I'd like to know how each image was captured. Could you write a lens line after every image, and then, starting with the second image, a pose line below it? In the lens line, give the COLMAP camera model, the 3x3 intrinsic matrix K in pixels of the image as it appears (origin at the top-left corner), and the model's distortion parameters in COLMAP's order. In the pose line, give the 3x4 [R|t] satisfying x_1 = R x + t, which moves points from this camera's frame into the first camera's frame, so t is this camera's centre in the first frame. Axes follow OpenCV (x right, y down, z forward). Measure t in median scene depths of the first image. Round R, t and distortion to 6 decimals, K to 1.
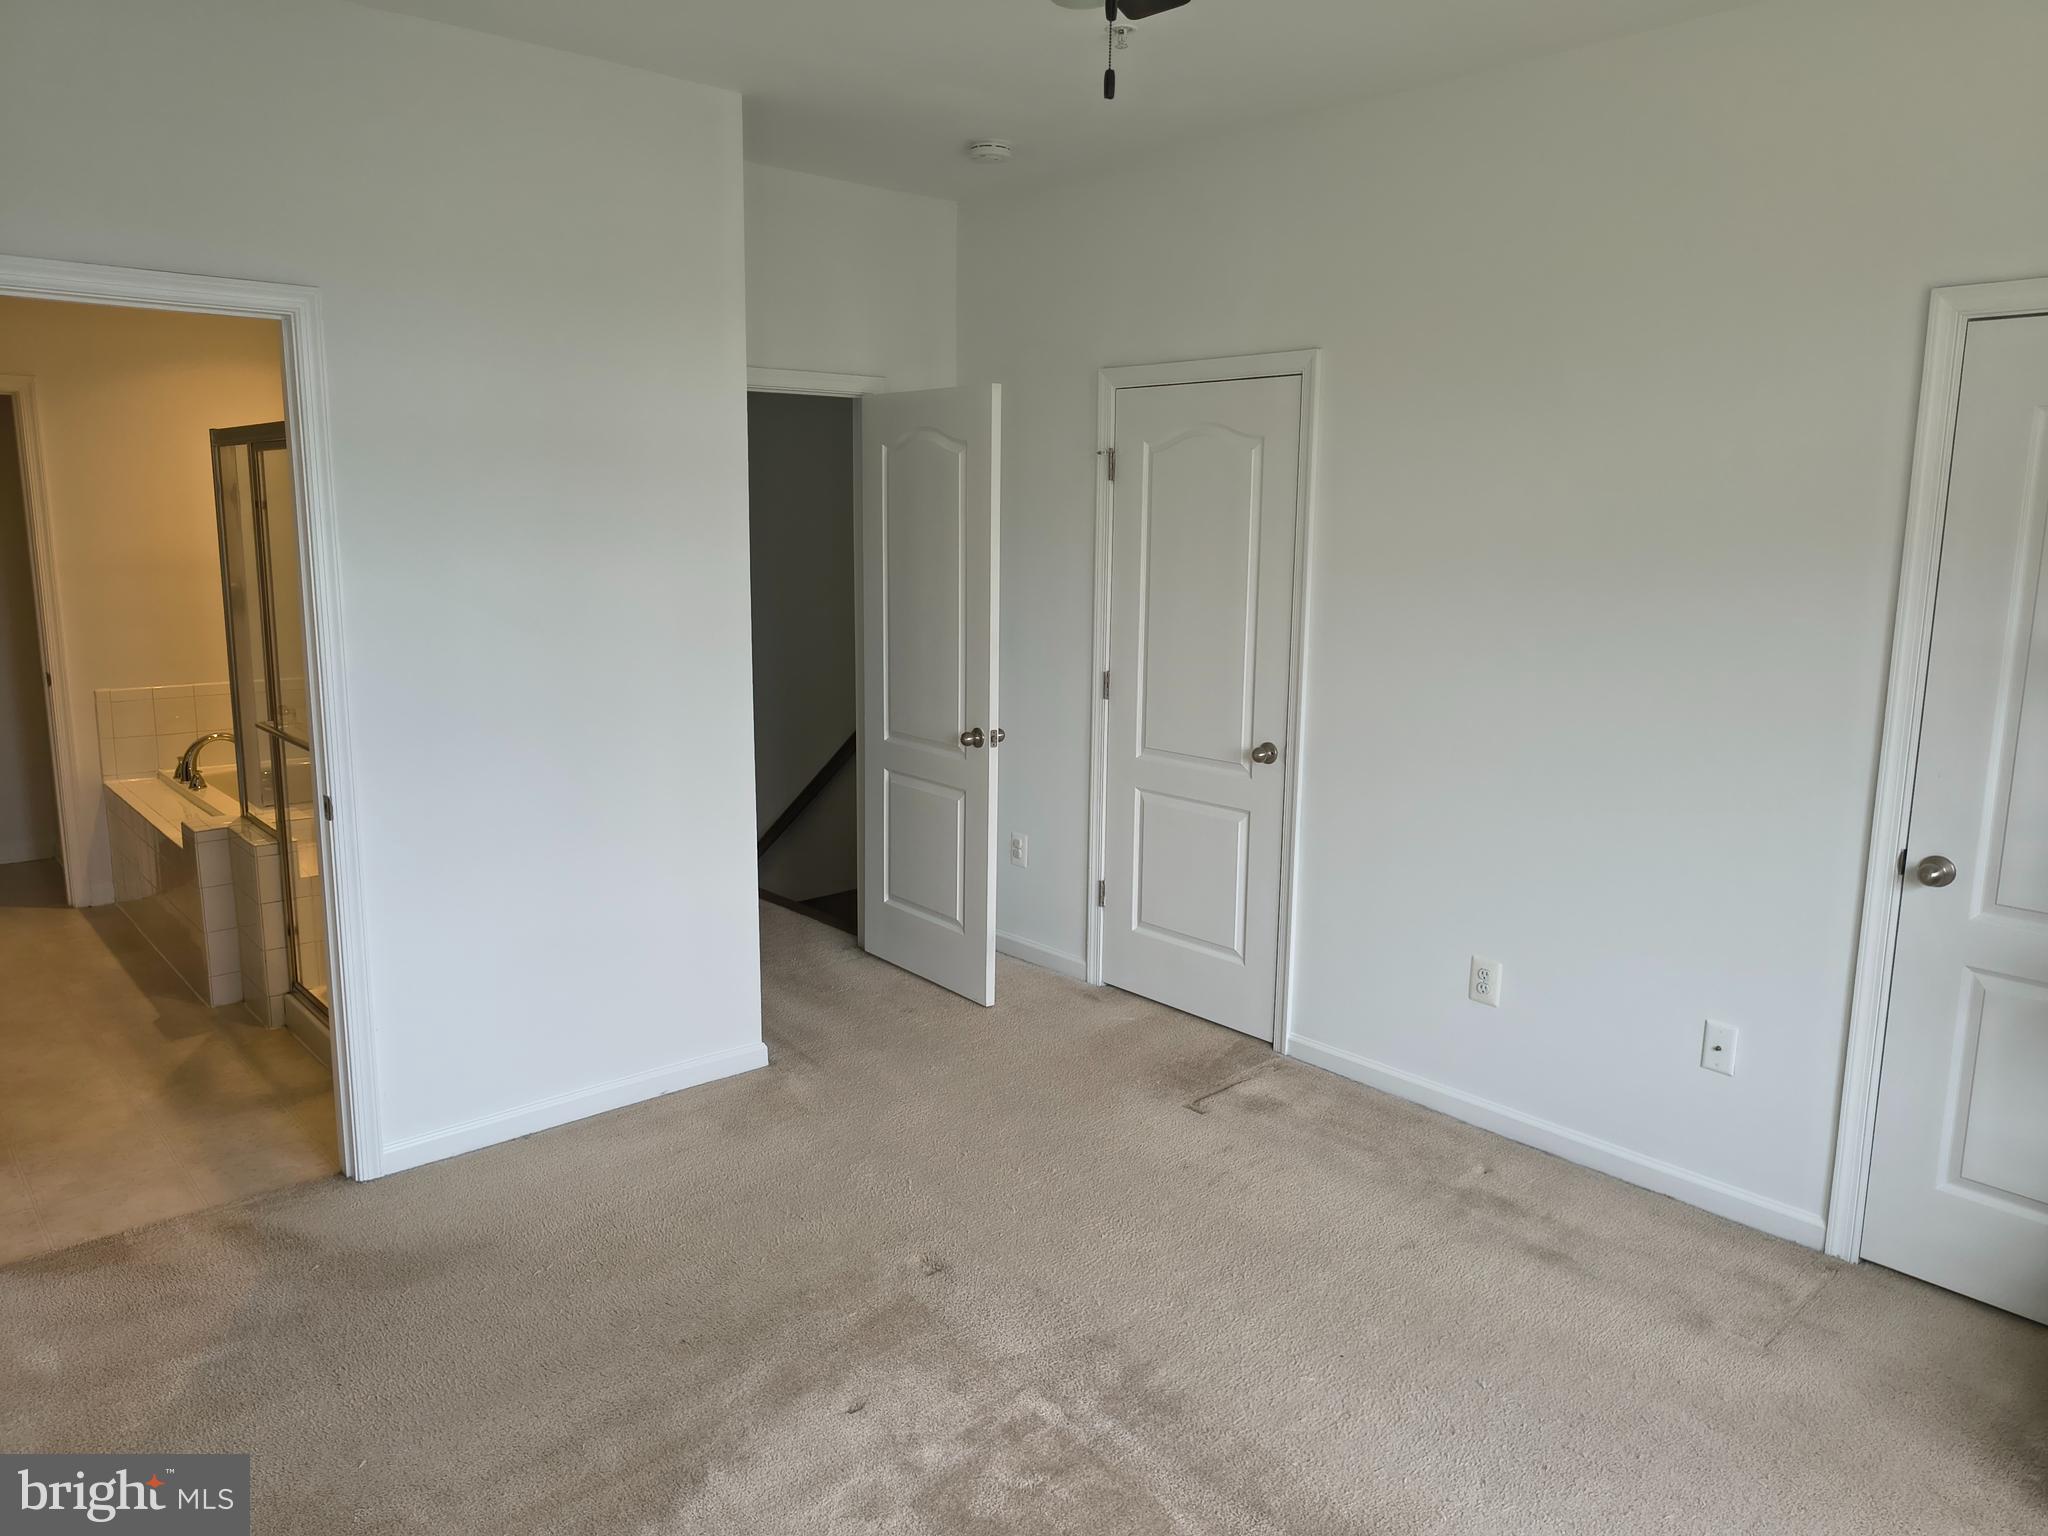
lens RADIAL K [[1410.9, 0, 1021.1], [0, 1410.9, 768.4], [0, 0, 1]] dist [-0.002464, -0.001869]
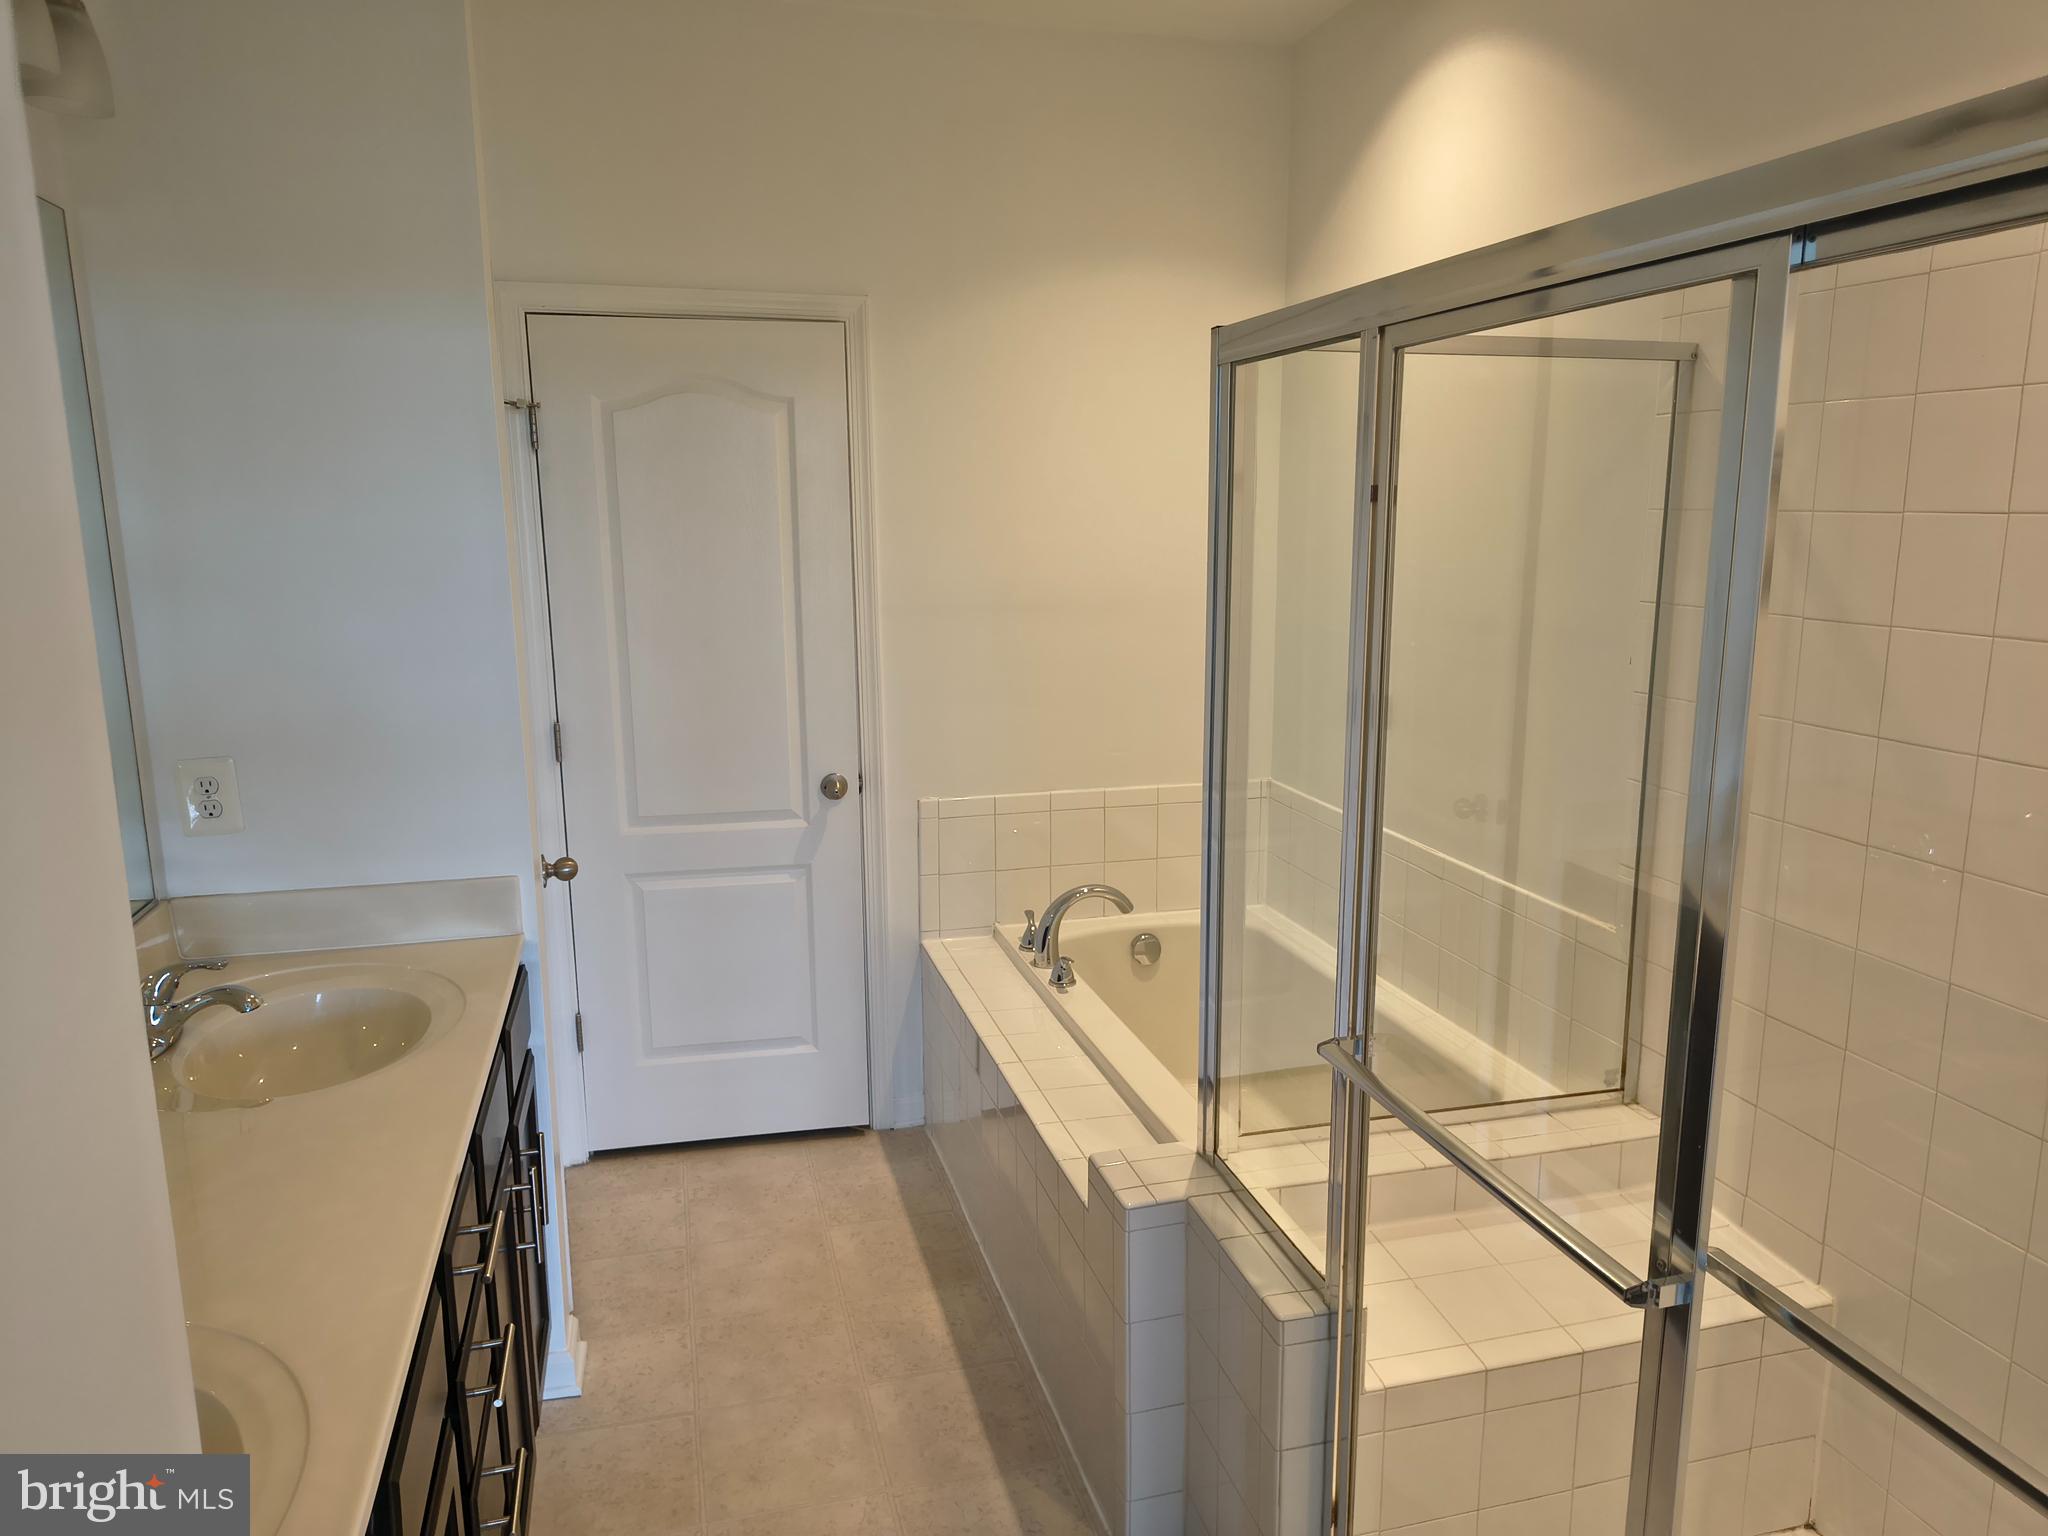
lens RADIAL K [[1410.9, 0, 1023.9], [0, 1410.9, 767.4], [0, 0, 1]] dist [-0.002464, -0.001869]
pose [[0.893718, 0.062952, -0.444190, -0.338027], [-0.057892, 0.998011, 0.024962, -0.088333], [0.444878, 0.003406, 0.895585, 0.458428]]
